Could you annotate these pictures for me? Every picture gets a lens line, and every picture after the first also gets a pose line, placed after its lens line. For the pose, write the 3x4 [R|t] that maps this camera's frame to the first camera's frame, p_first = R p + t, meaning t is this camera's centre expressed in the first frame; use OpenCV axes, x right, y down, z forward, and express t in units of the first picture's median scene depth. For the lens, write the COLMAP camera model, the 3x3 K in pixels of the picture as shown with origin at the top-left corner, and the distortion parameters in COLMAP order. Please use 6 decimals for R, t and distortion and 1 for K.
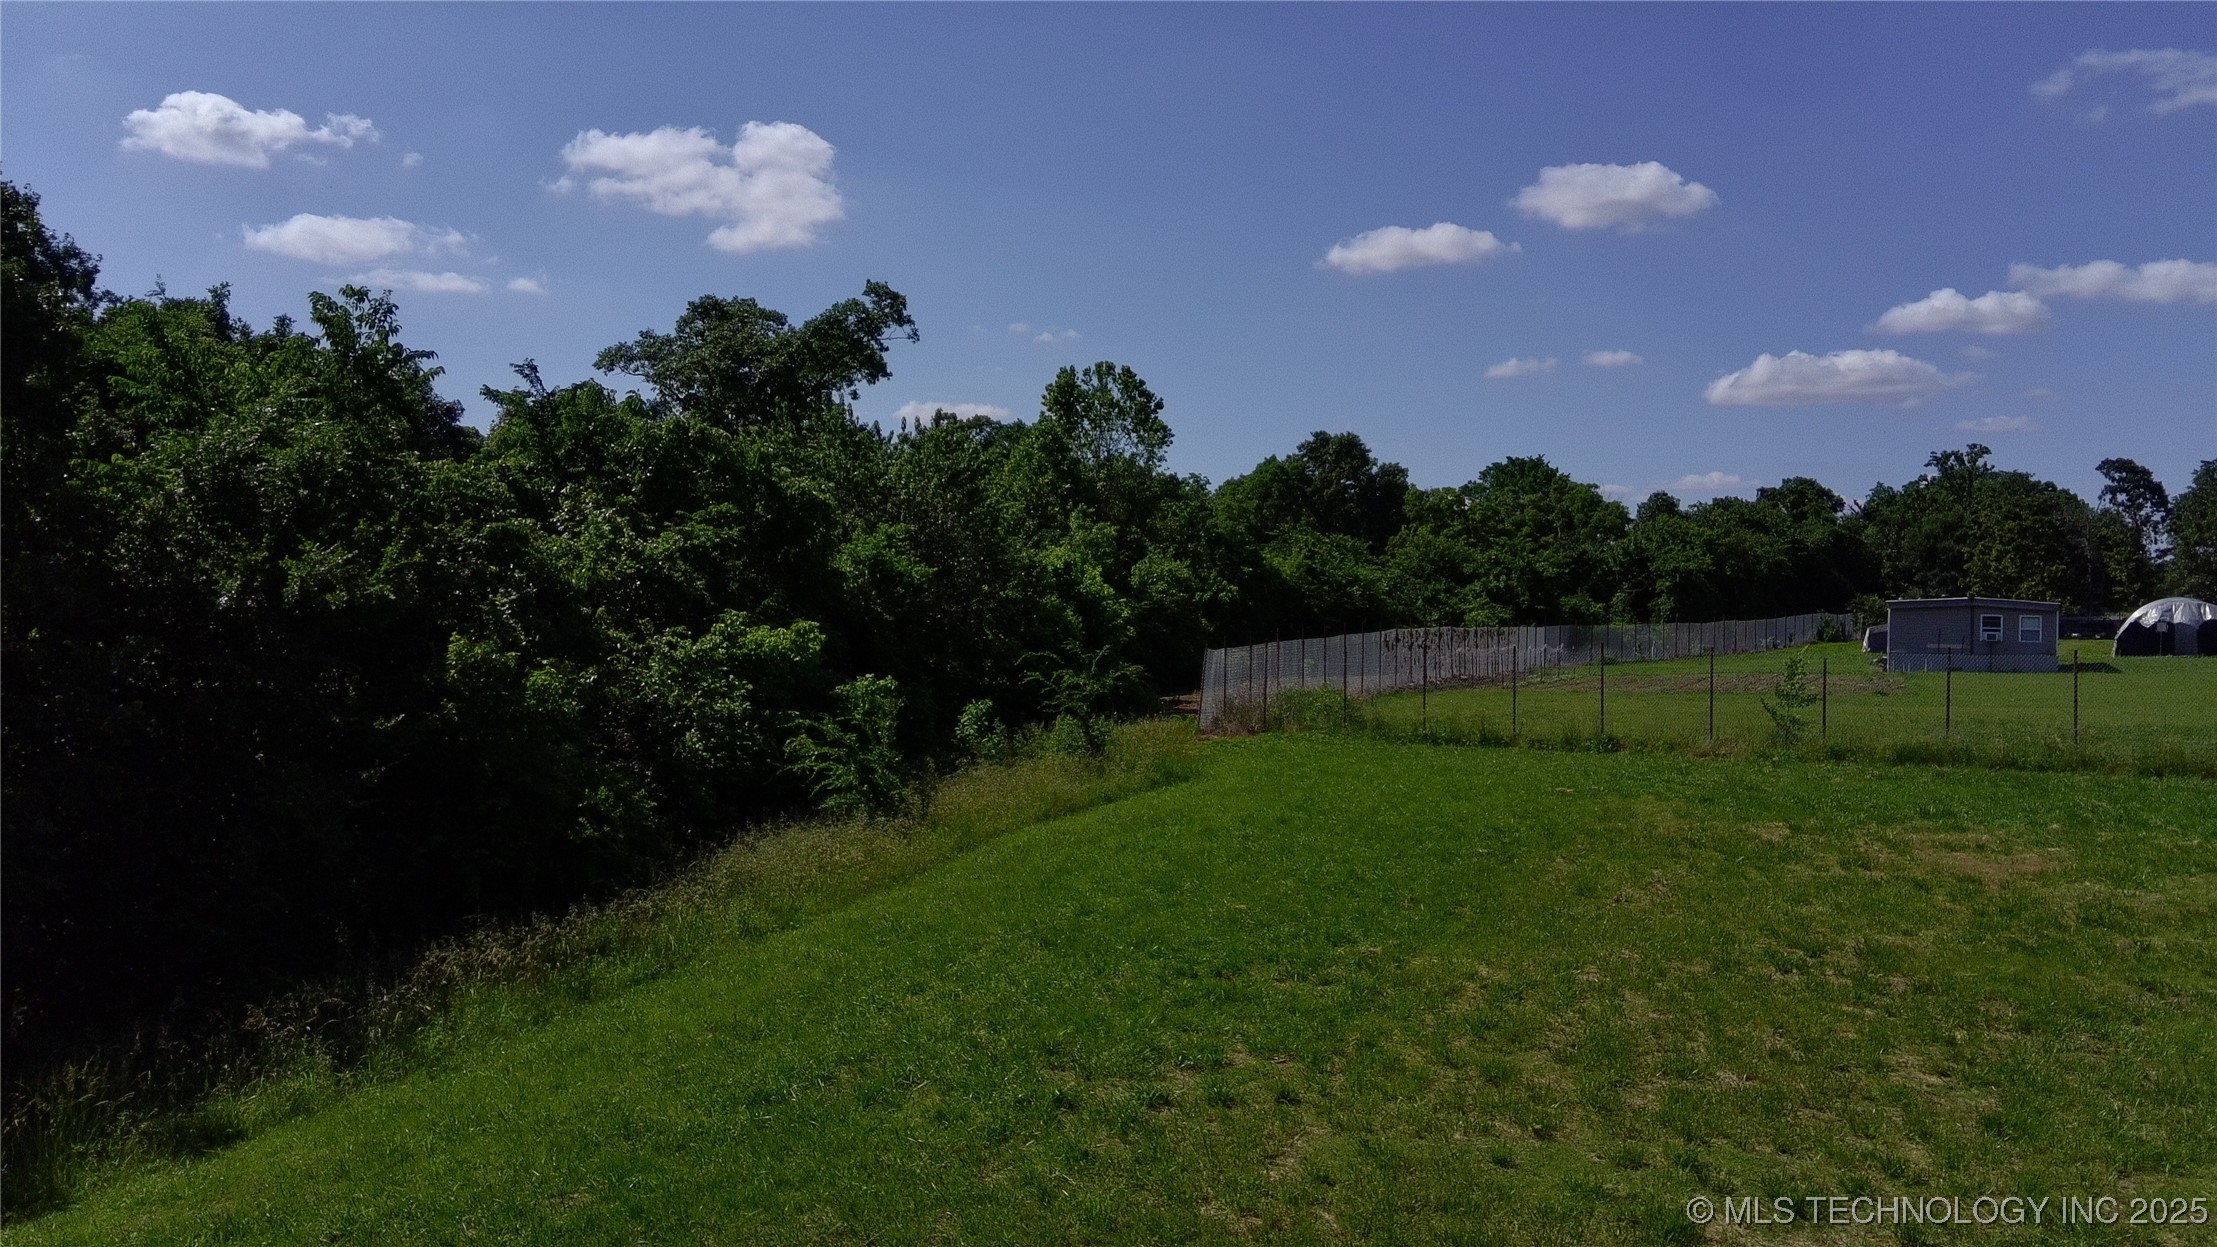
lens RADIAL K [[1826.6, 0, 1124.6], [0, 1826.6, 617.6], [0, 0, 1]] dist [0.121380, -0.202735]
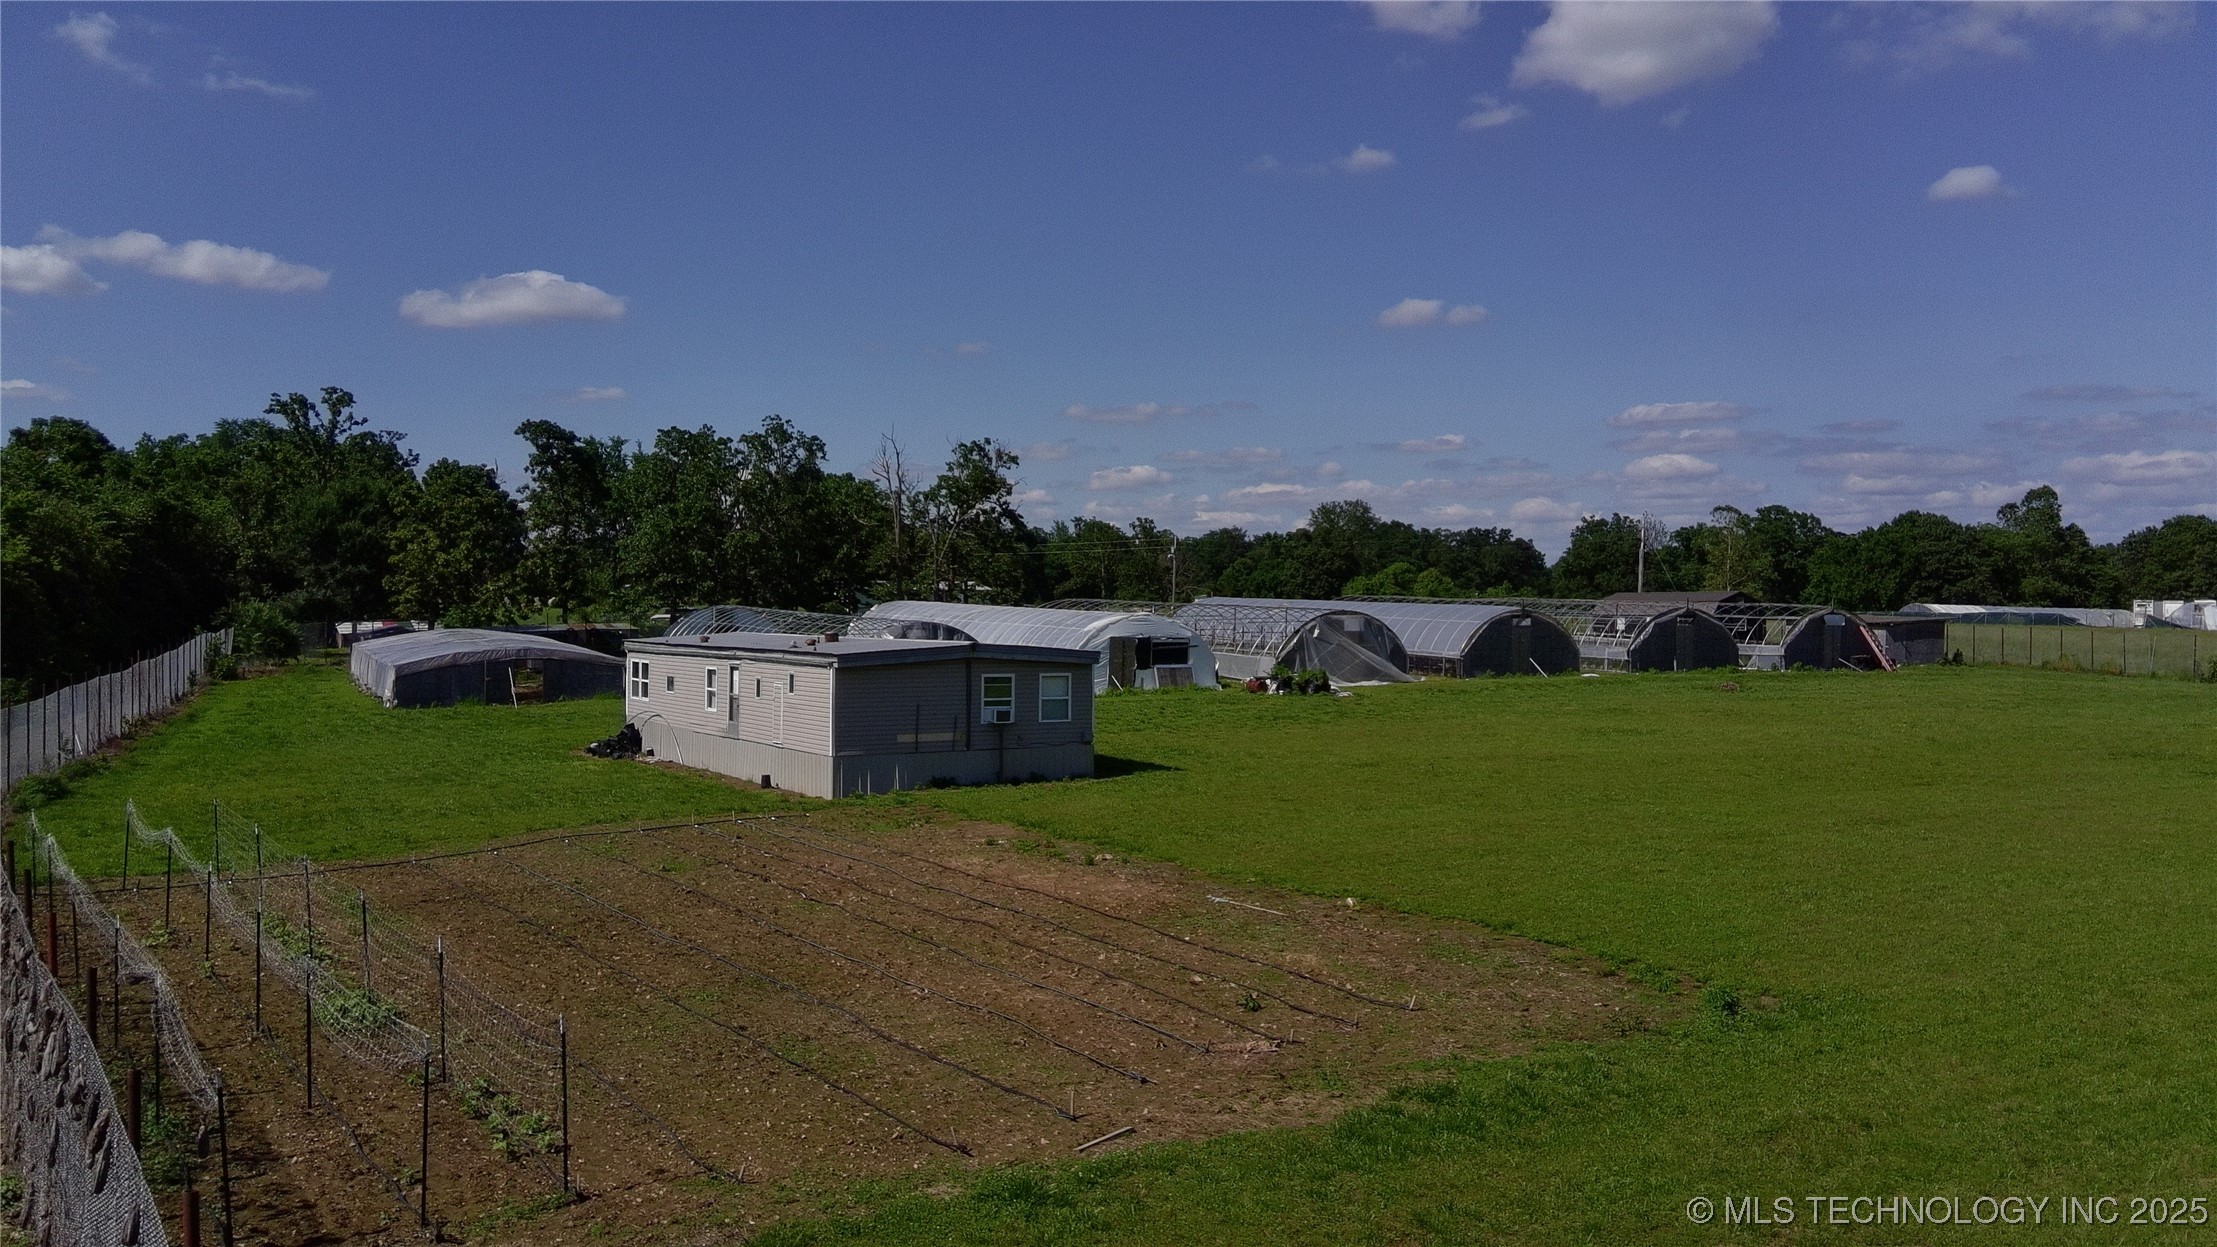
lens RADIAL K [[1826.6, 0, 1112.6], [0, 1826.6, 612.2], [0, 0, 1]] dist [0.121380, -0.202735]
pose [[0.562370, -0.017552, 0.826699, 0.030565], [0.009877, 0.999846, 0.014509, -0.014506], [-0.826826, 0.000006, 0.562457, 0.373655]]
